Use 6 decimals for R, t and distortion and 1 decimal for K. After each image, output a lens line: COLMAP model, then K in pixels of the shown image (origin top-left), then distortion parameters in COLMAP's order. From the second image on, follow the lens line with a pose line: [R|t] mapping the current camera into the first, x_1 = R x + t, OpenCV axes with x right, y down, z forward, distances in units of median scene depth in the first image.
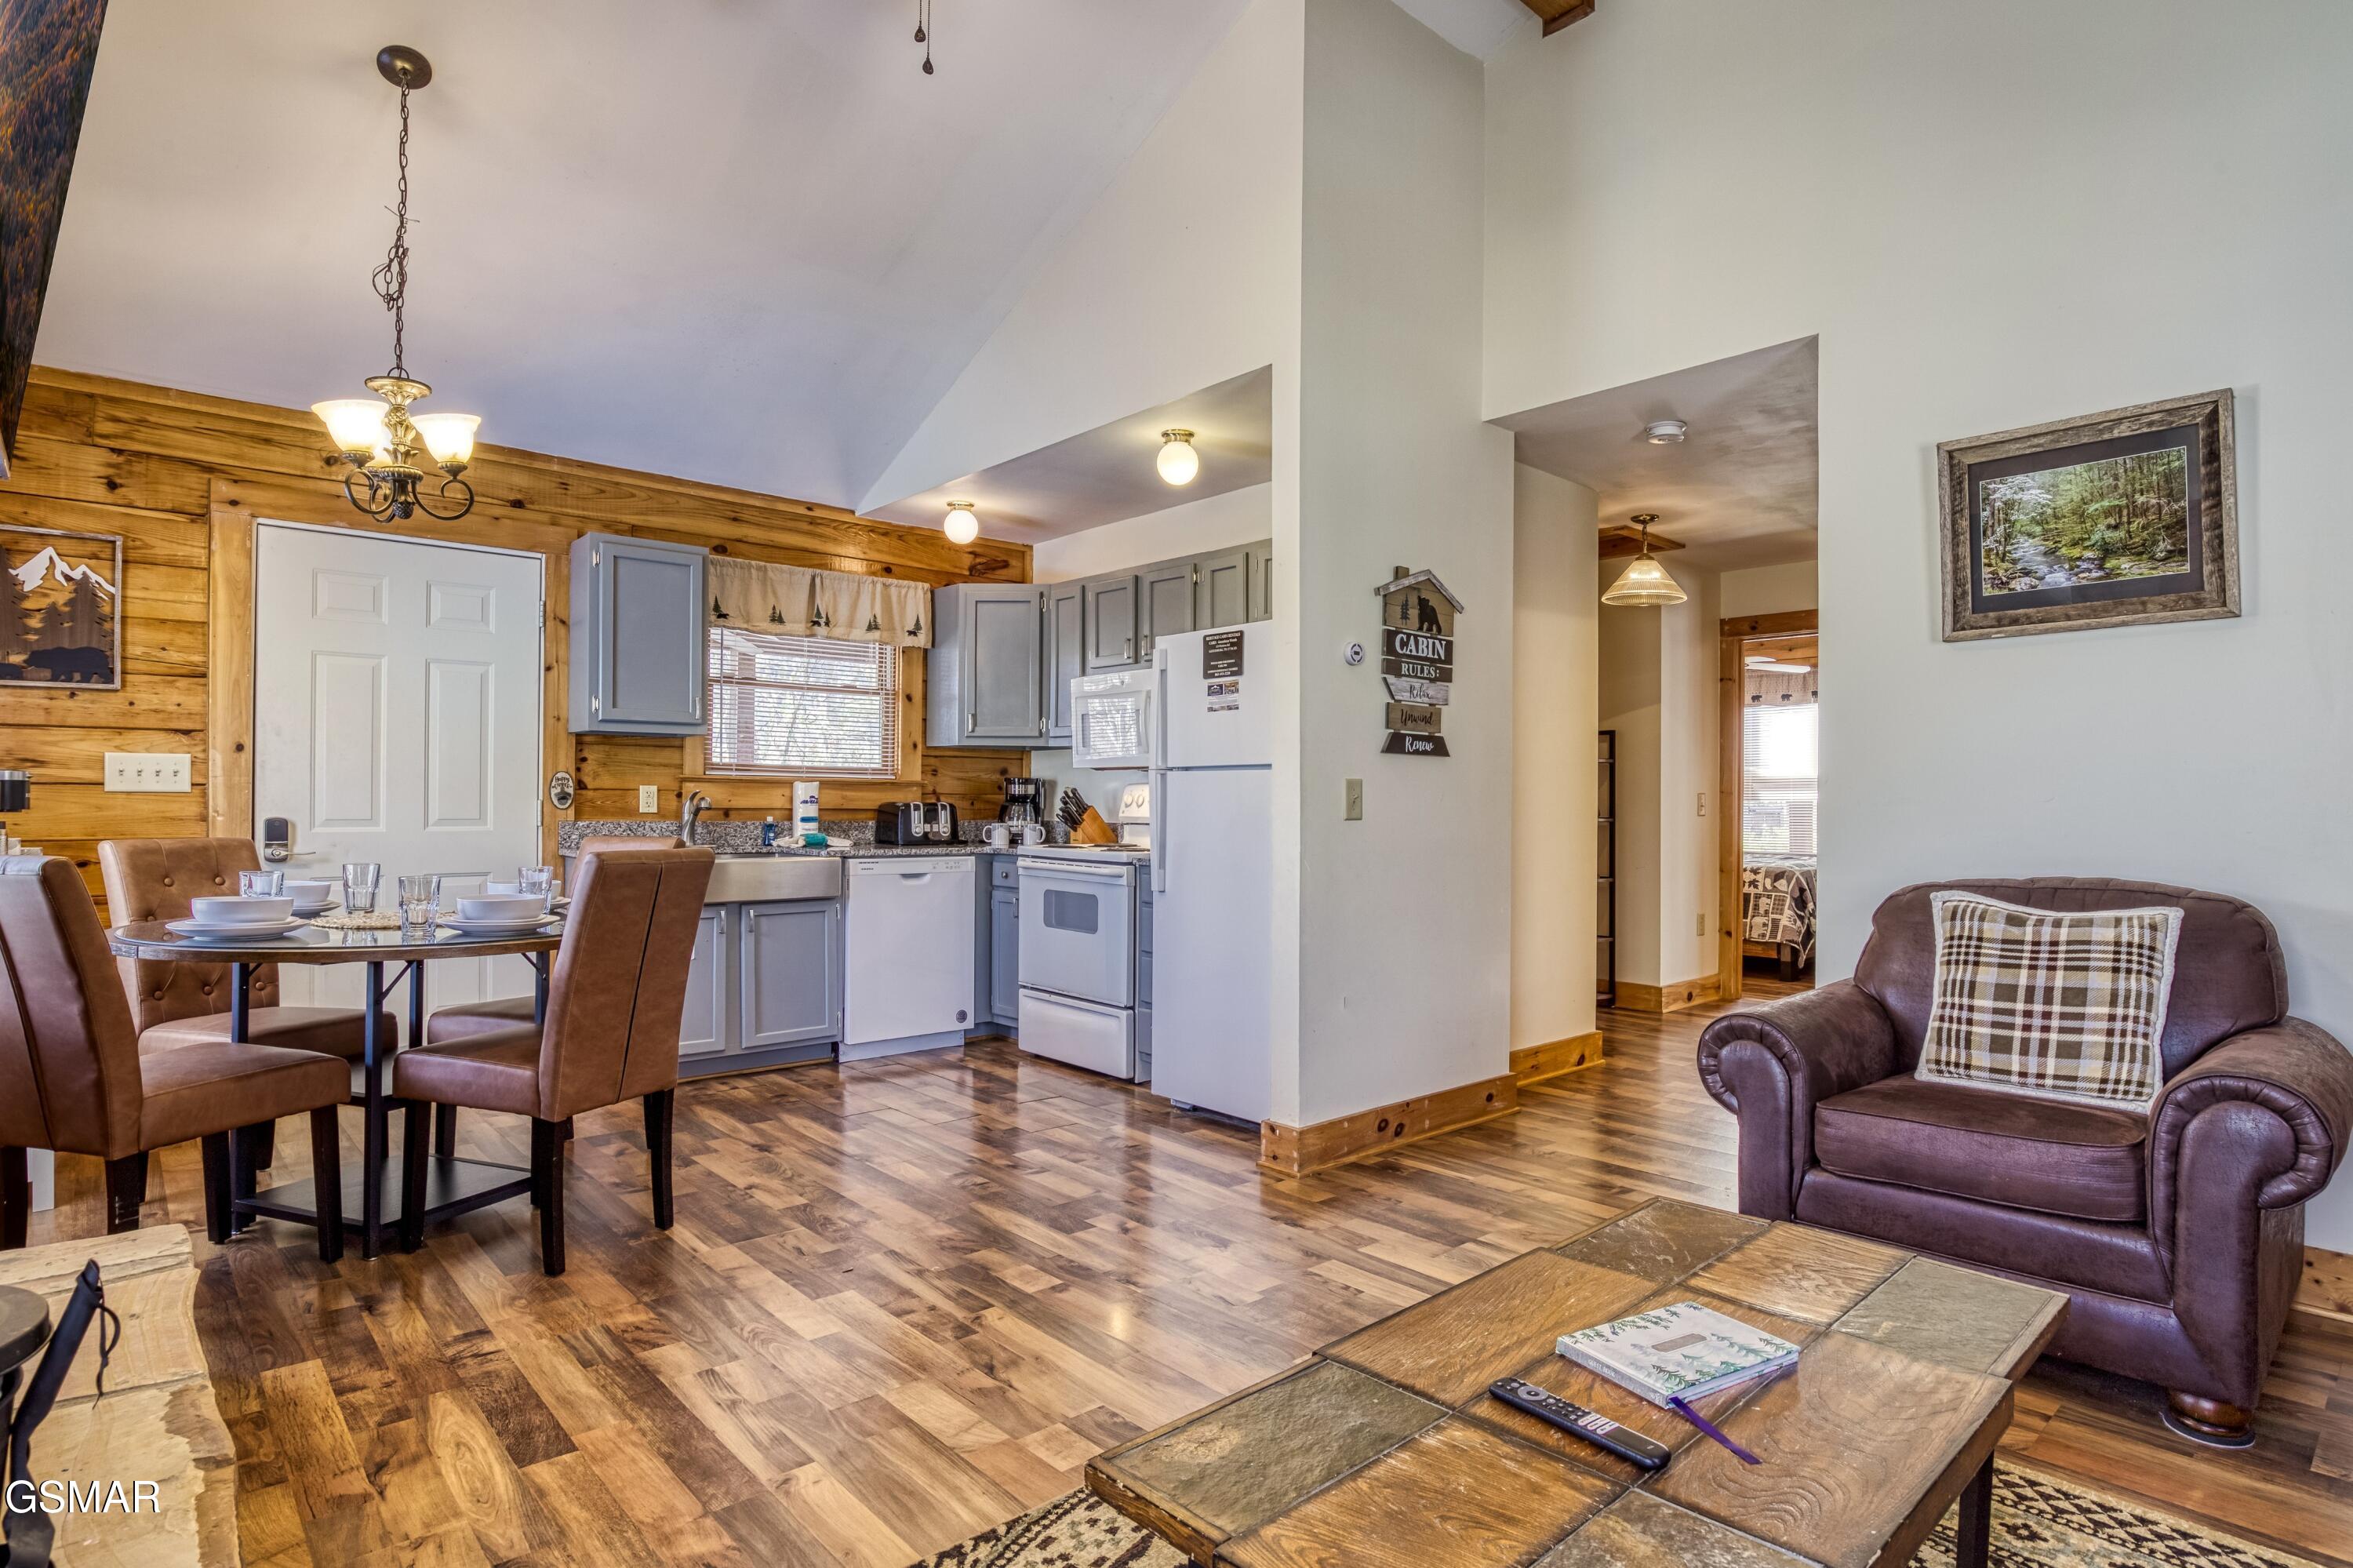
lens RADIAL K [[1218.5, 0, 1187.1], [0, 1218.5, 791.6], [0, 0, 1]] dist [-0.003557, -0.000690]
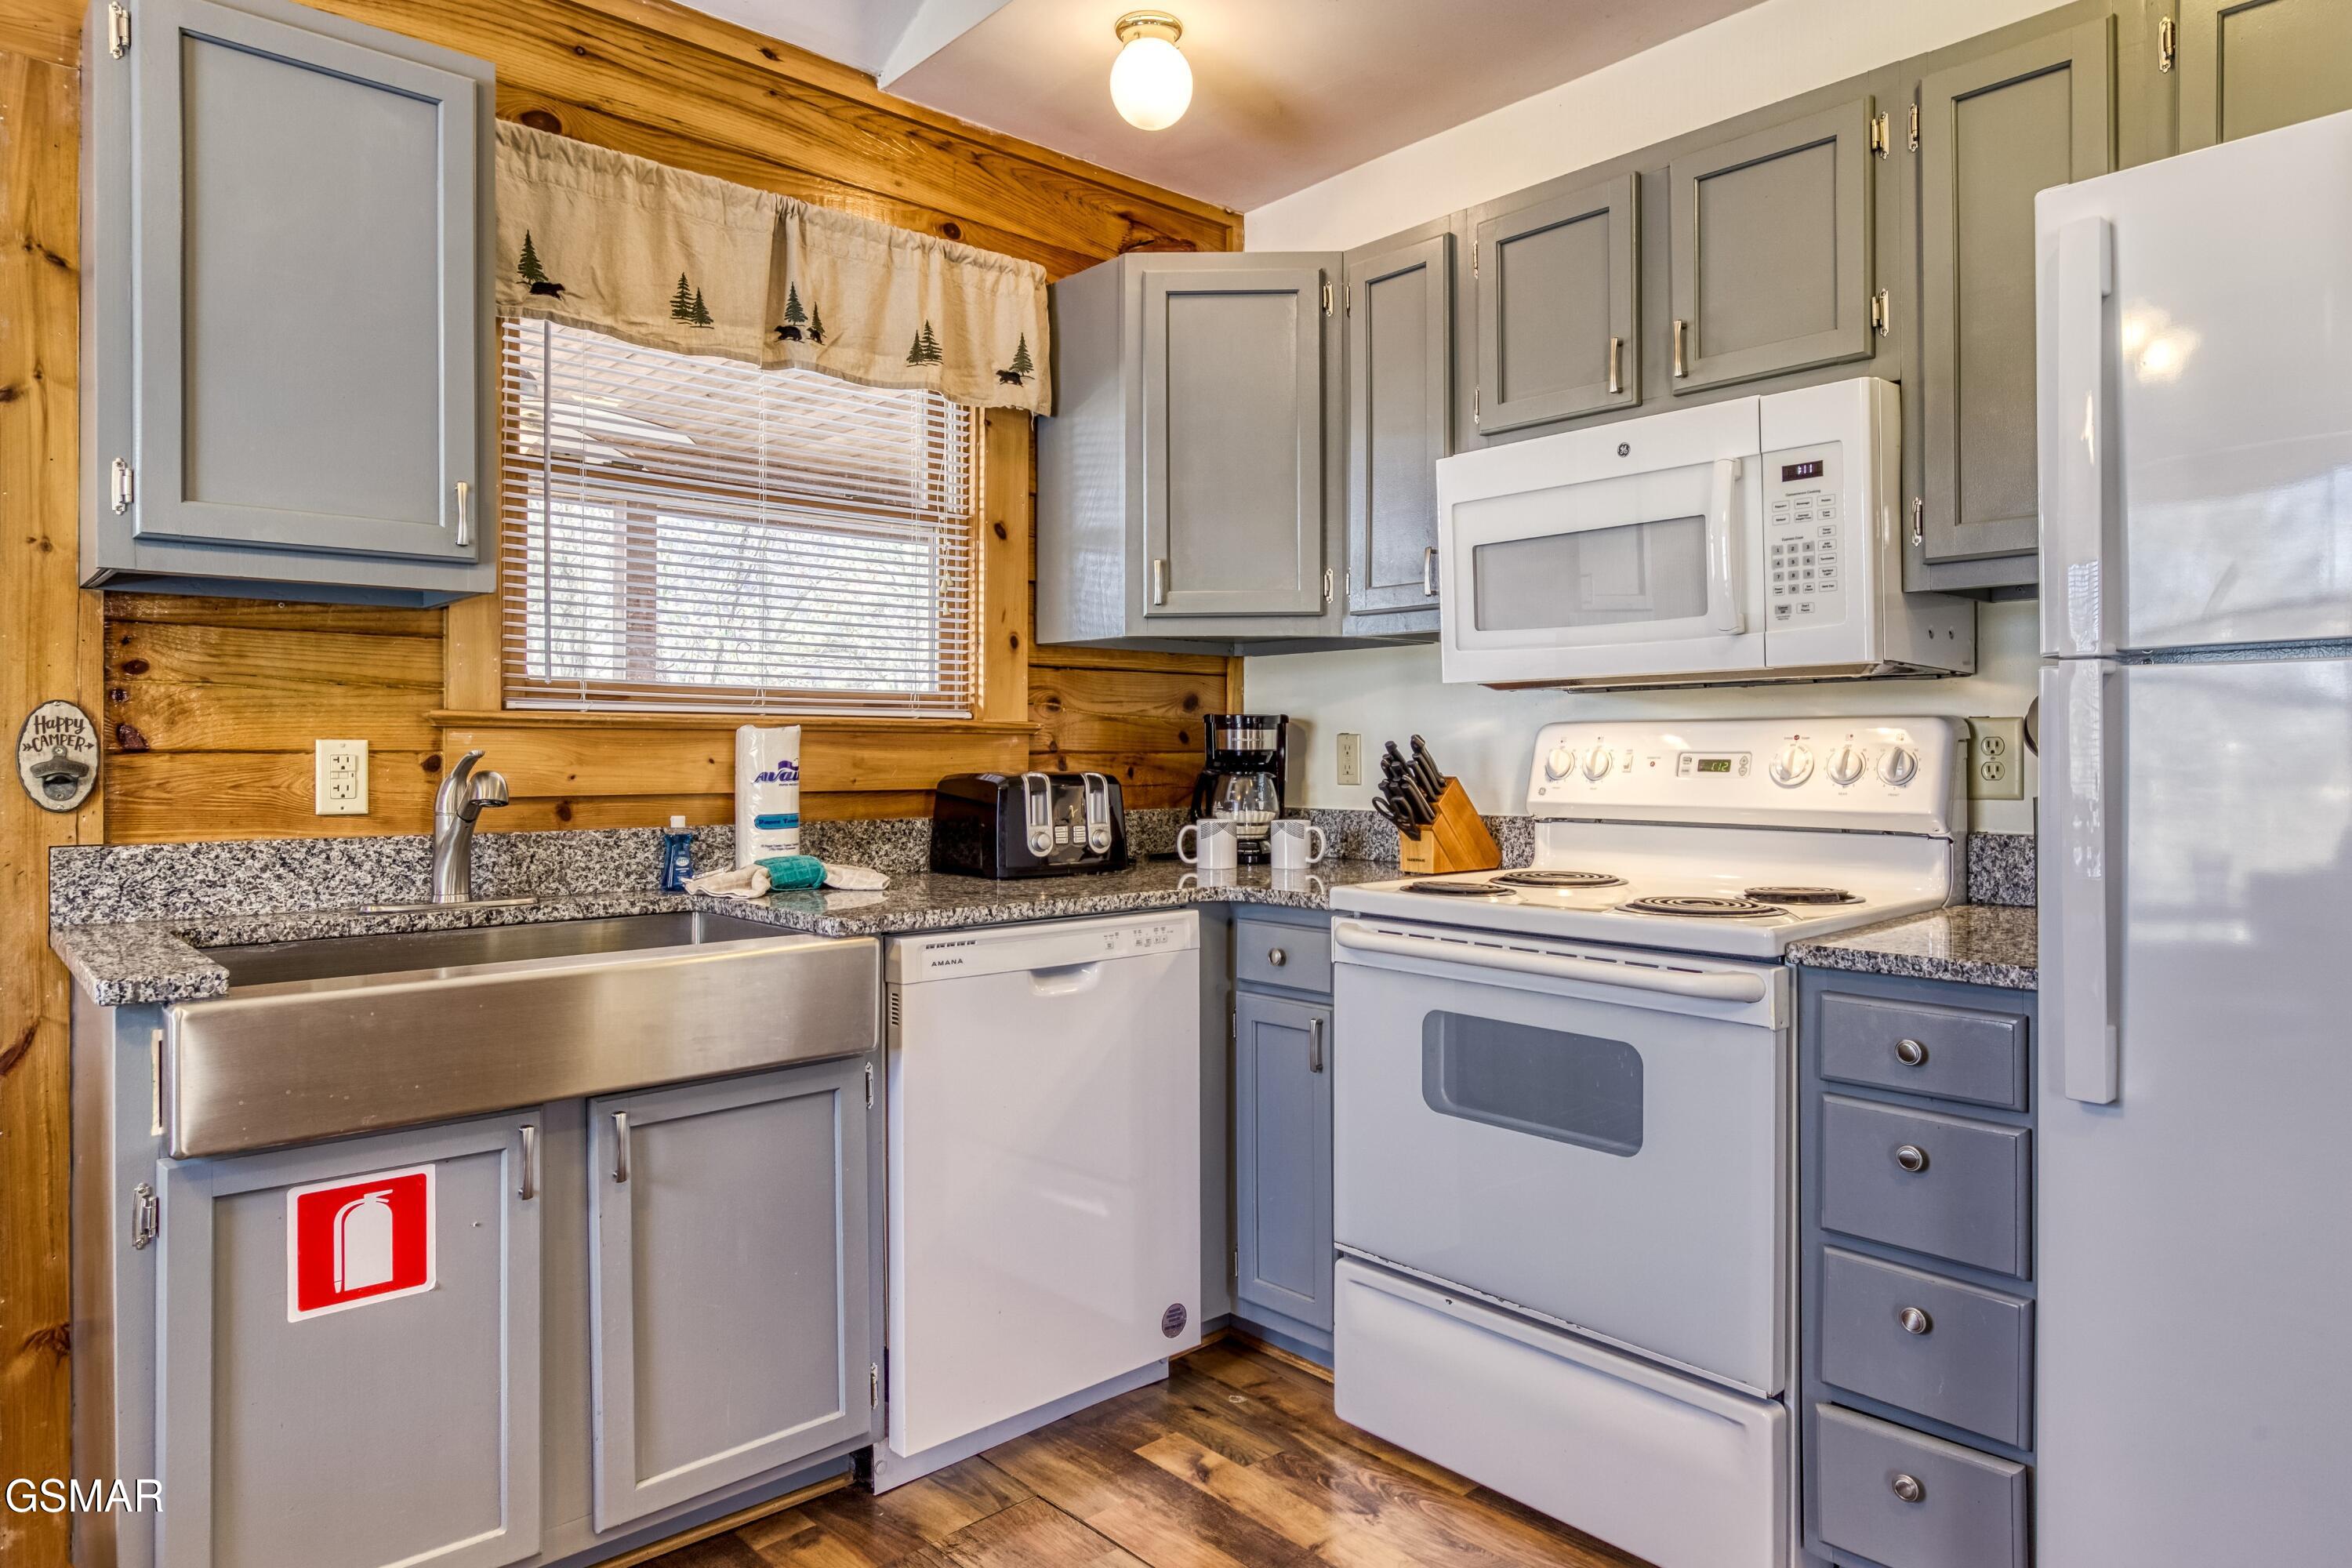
lens RADIAL K [[1401.7, 0, 1185.1], [0, 1401.7, 737.3], [0, 0, 1]] dist [-0.005416, 0.001802]
pose [[0.999885, -0.010745, 0.010659, -0.180115], [0.010782, 0.999936, -0.003395, -0.001459], [-0.010622, 0.003509, 0.999937, 0.536289]]
